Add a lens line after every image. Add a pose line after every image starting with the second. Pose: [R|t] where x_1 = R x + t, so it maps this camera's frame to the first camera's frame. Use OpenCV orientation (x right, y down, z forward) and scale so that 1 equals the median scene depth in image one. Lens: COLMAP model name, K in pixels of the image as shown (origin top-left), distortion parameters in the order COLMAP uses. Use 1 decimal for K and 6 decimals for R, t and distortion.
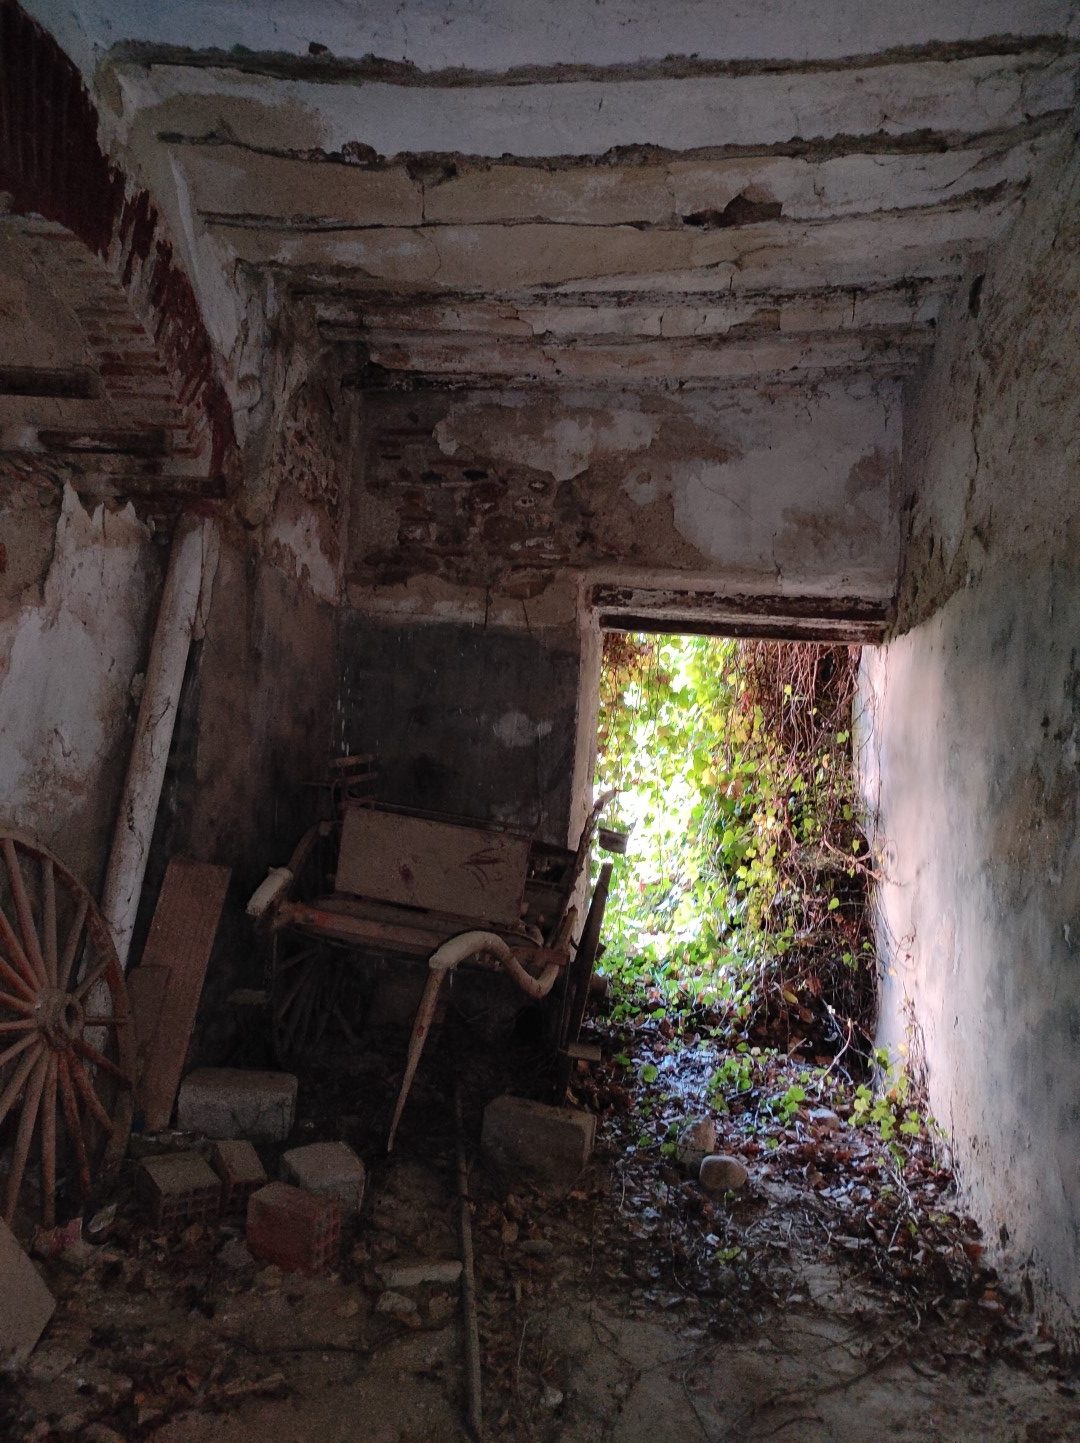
lens RADIAL K [[1068.0, 0, 540.9], [0, 1068.0, 713.6], [0, 0, 1]] dist [0.062660, -0.058866]
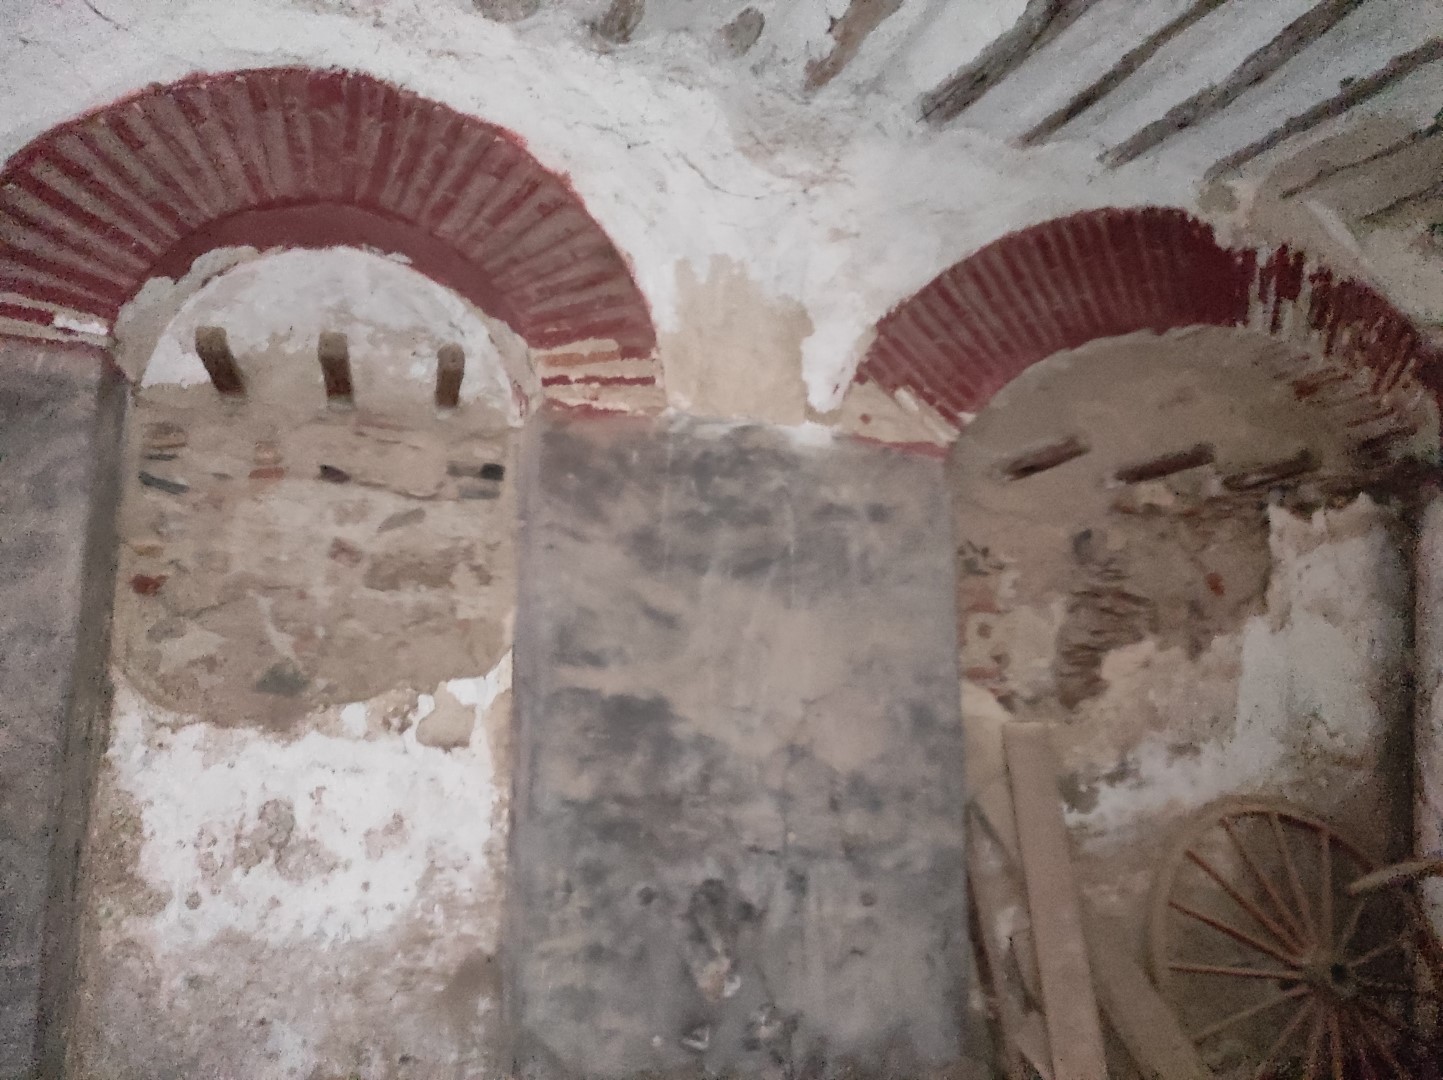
lens RADIAL K [[1068.0, 0, 717.1], [0, 1068.0, 530.8], [0, 0, 1]] dist [0.062660, -0.058866]
pose [[0.370940, -0.213076, -0.903882, 0.405463], [0.112626, 0.976459, -0.183965, -0.036044], [0.921802, -0.033561, 0.386206, -0.023124]]
